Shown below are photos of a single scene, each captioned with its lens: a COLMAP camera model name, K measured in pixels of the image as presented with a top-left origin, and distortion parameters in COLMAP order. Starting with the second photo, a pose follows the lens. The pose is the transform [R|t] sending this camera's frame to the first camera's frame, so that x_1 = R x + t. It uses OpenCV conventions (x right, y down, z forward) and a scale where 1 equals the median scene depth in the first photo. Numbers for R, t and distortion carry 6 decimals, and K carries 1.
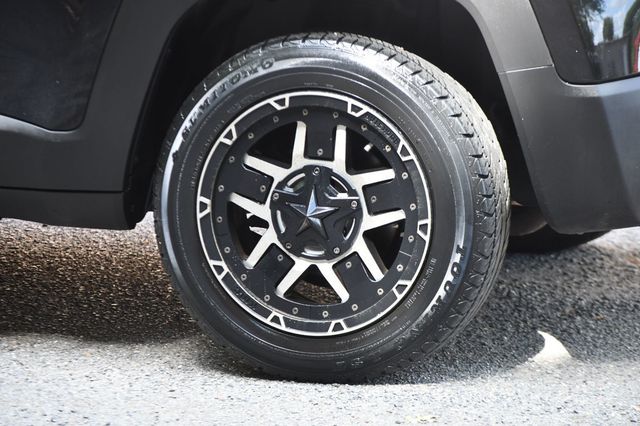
lens RADIAL K [[3451.9, 0, 320.1], [0, 3451.9, 213.1], [0, 0, 1]] dist [1.632251, 0.000000]
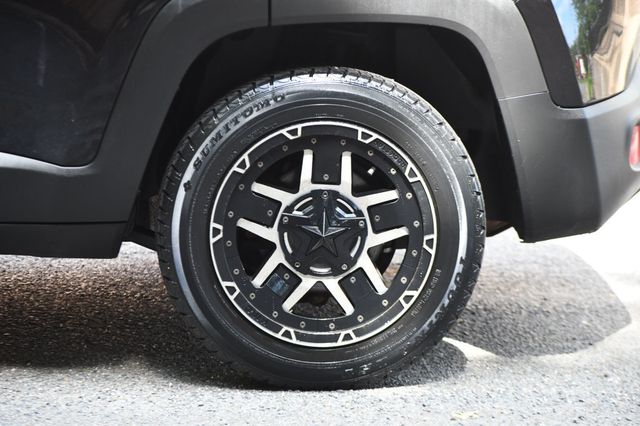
lens RADIAL K [[3451.9, 0, 319.9], [0, 3451.9, 212.8], [0, 0, 1]] dist [1.632251, 0.000000]
pose [[0.916985, -0.040041, 0.396908, -0.431717], [0.042285, 0.999101, 0.003099, -0.009899], [-0.396675, 0.013942, 0.917853, 0.005729]]
